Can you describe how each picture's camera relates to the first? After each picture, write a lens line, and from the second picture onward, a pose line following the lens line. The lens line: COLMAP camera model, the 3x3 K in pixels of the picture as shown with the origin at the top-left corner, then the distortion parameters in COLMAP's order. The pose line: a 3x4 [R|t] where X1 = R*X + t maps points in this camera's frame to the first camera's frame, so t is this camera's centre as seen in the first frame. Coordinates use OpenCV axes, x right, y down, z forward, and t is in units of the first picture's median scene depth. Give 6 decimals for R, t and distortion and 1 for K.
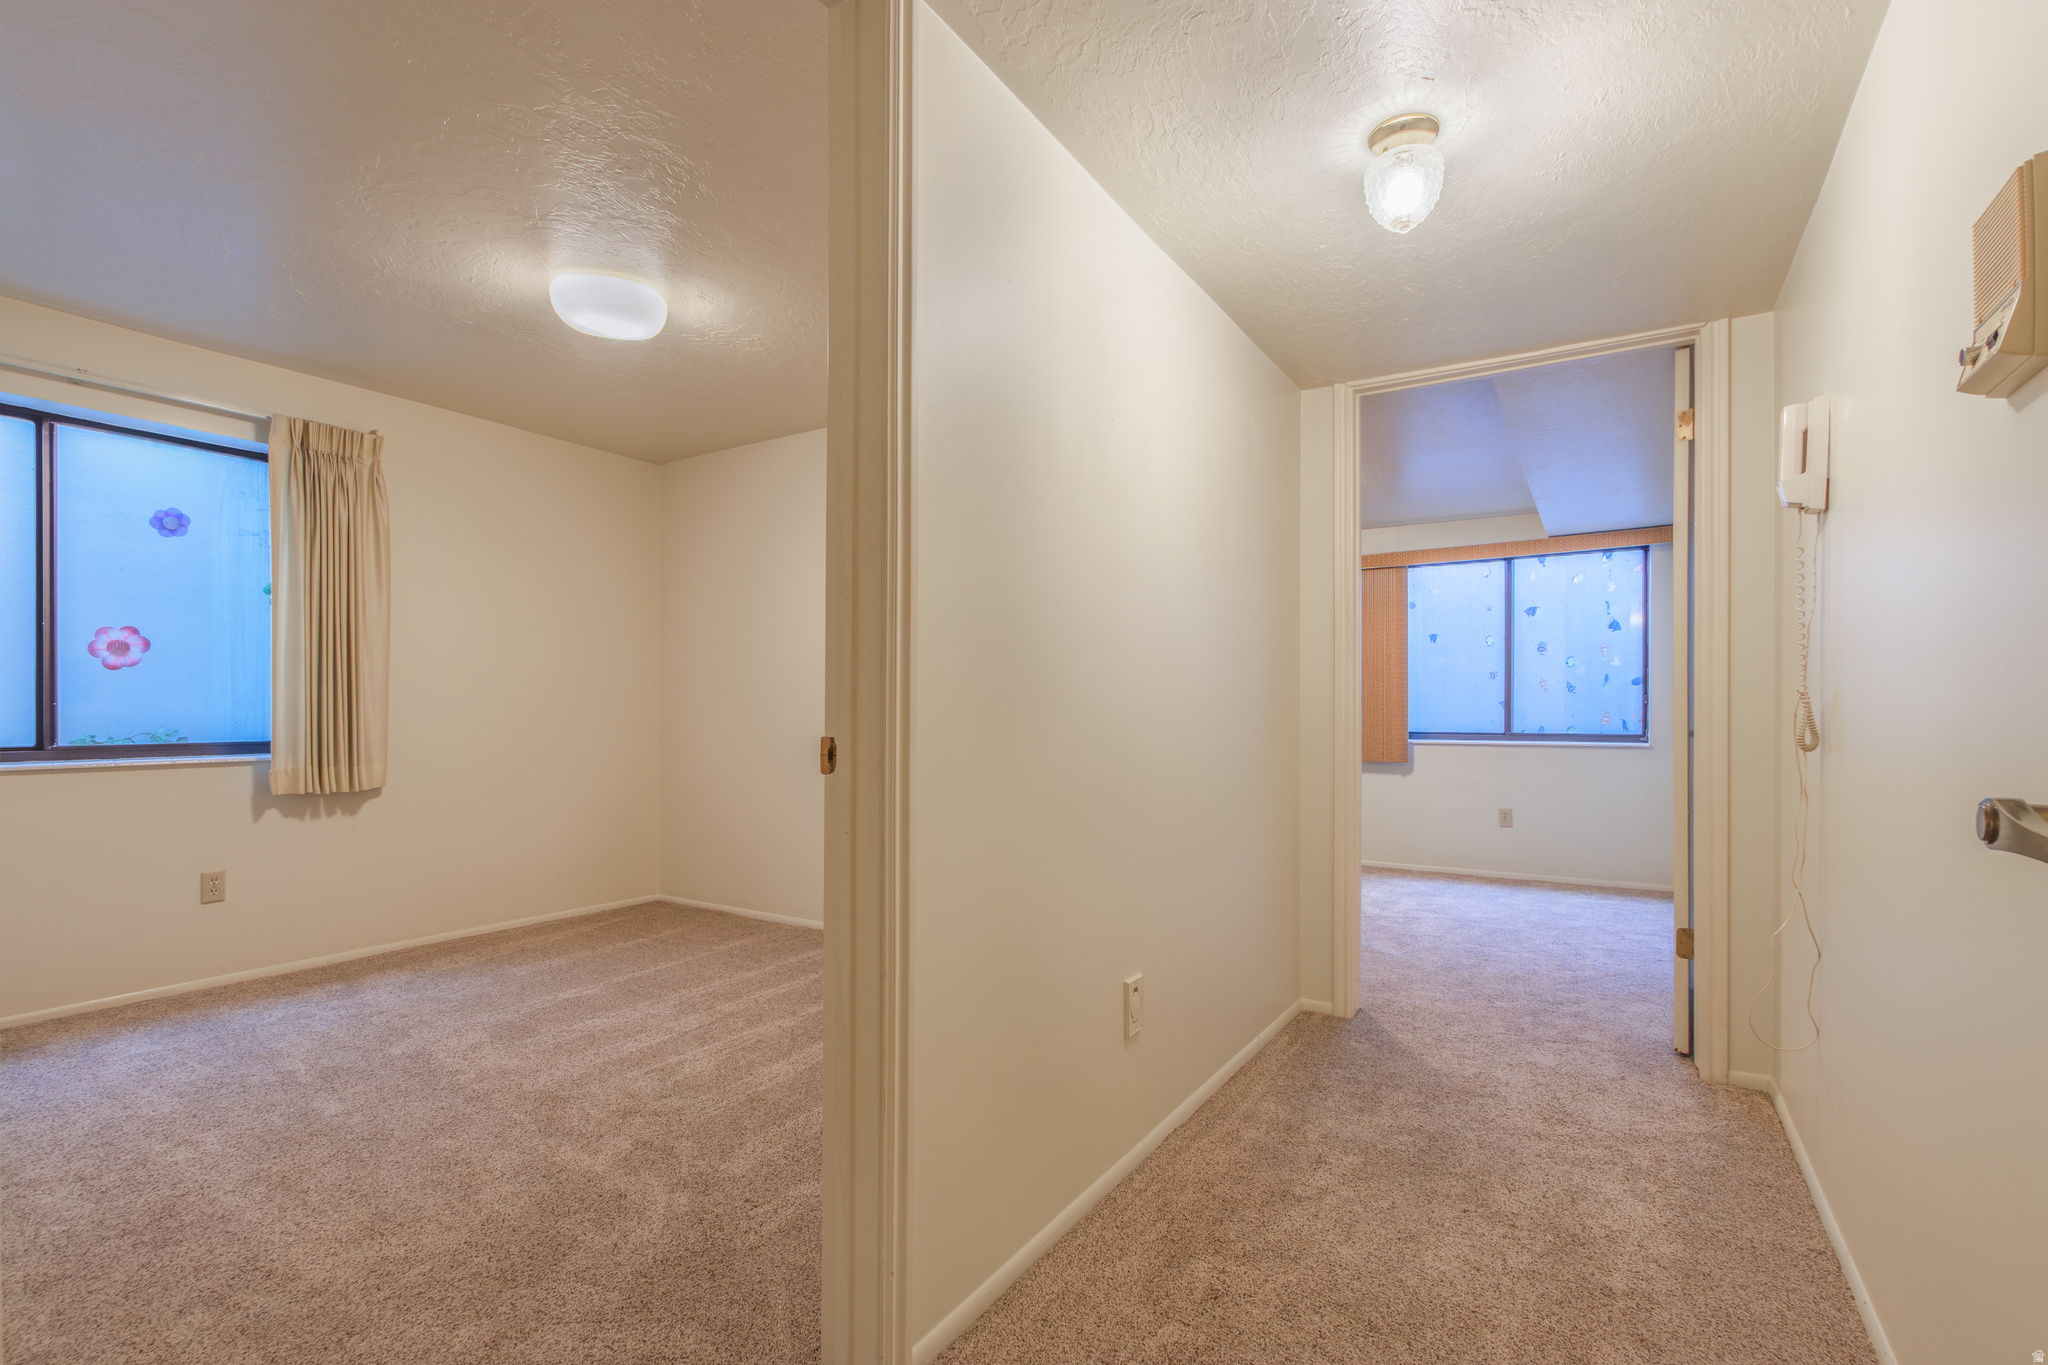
lens RADIAL K [[940.1, 0, 1022.5], [0, 940.1, 696.8], [0, 0, 1]] dist [0.000682, 0.000239]
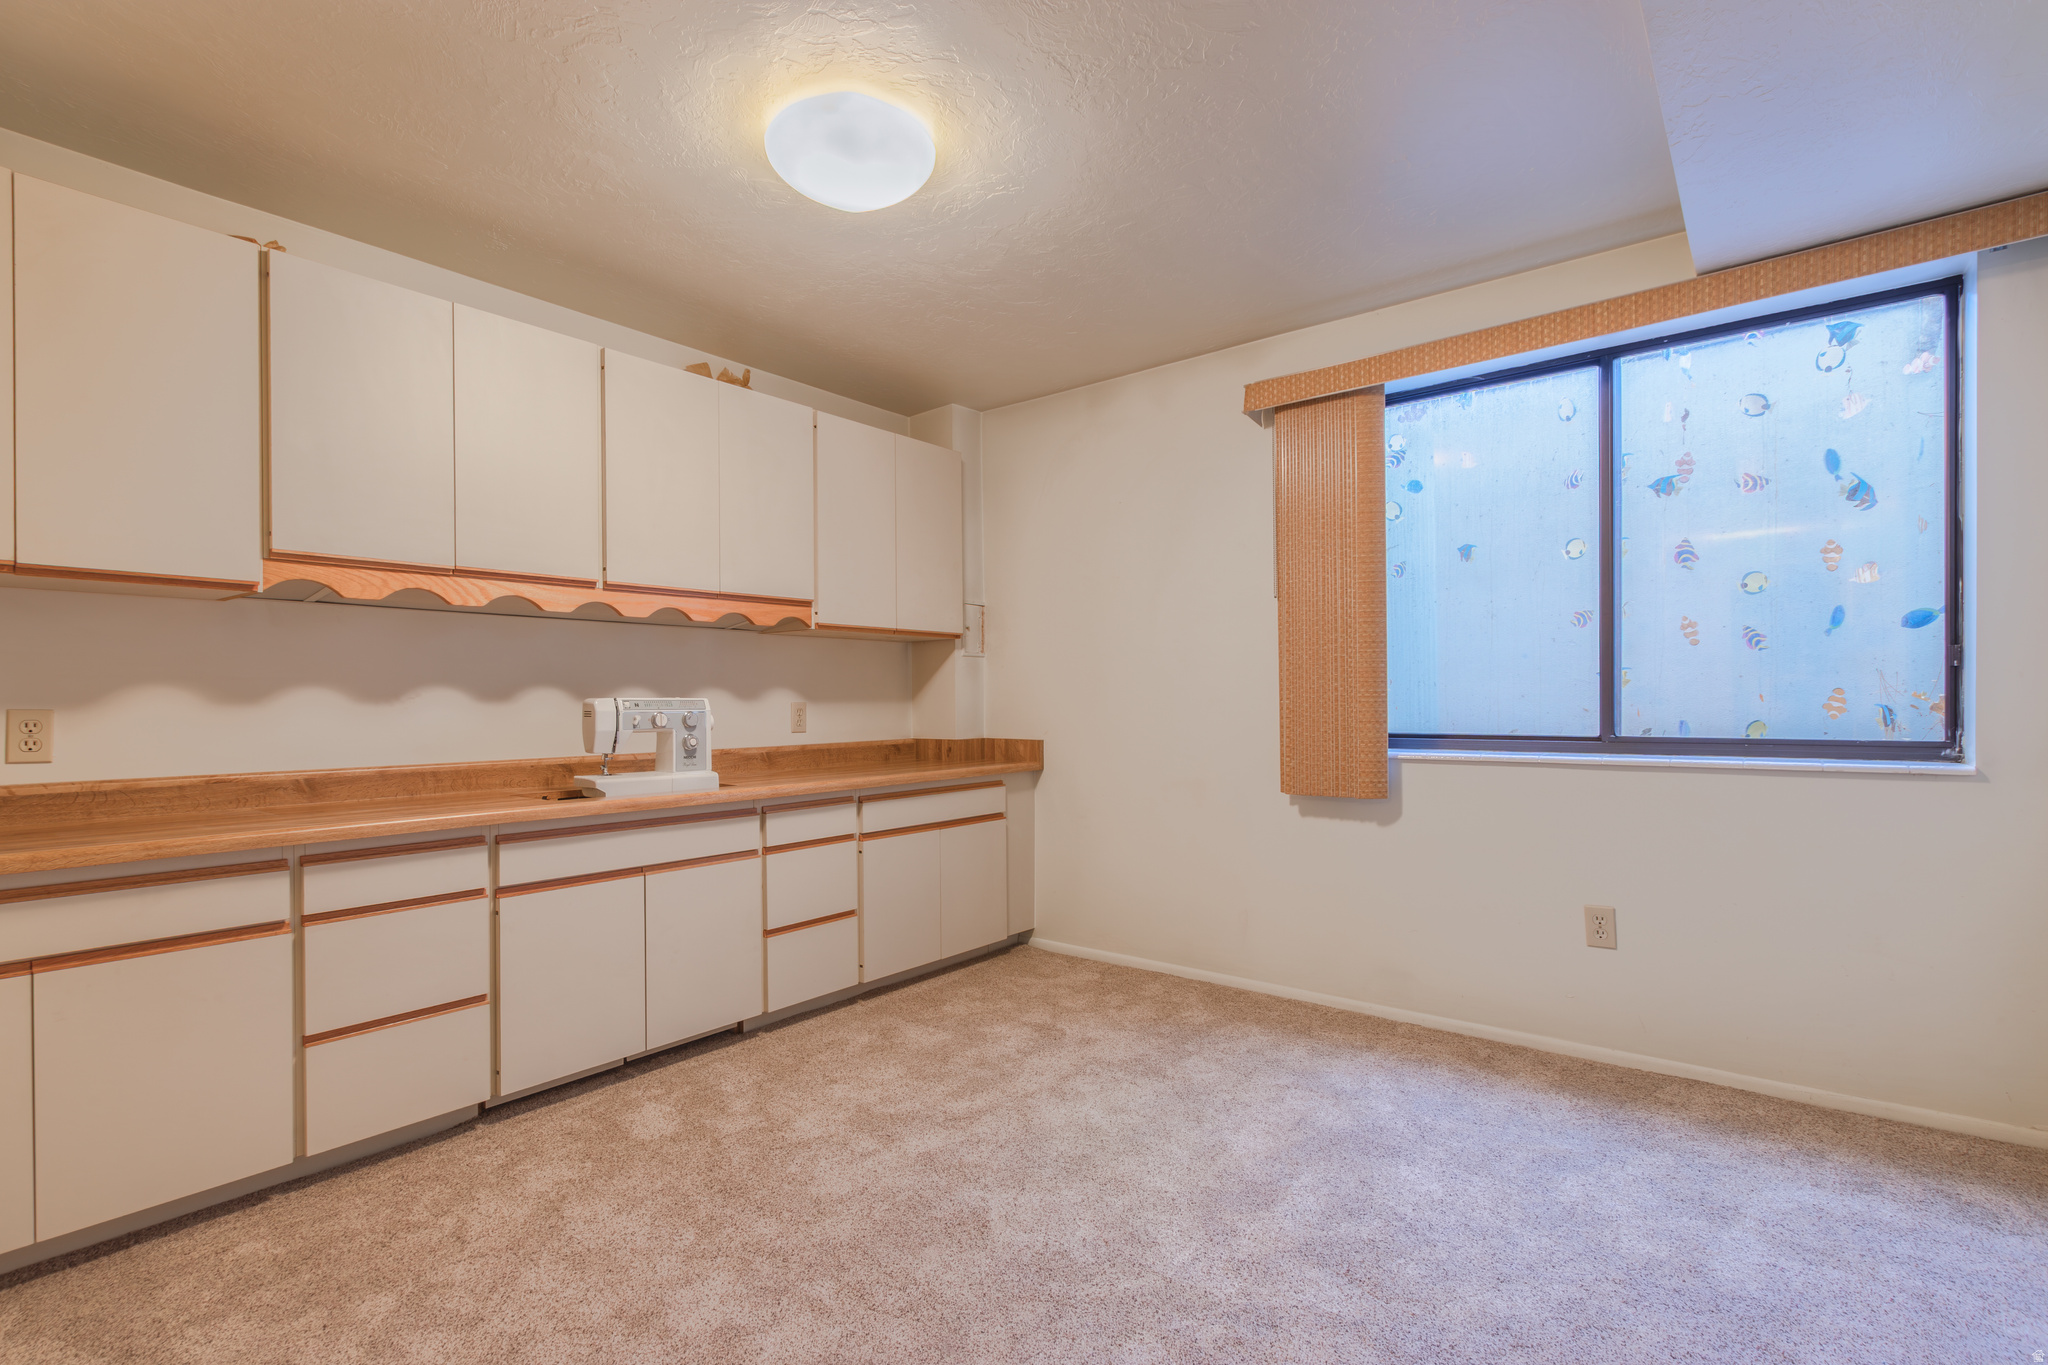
lens RADIAL K [[940.1, 0, 1024.9], [0, 940.1, 688.1], [0, 0, 1]] dist [0.000682, 0.000239]
pose [[0.993037, -0.006994, -0.117593, 0.287866], [0.006512, 0.999969, -0.004481, 0.014570], [0.117621, 0.003684, 0.993052, 0.510220]]
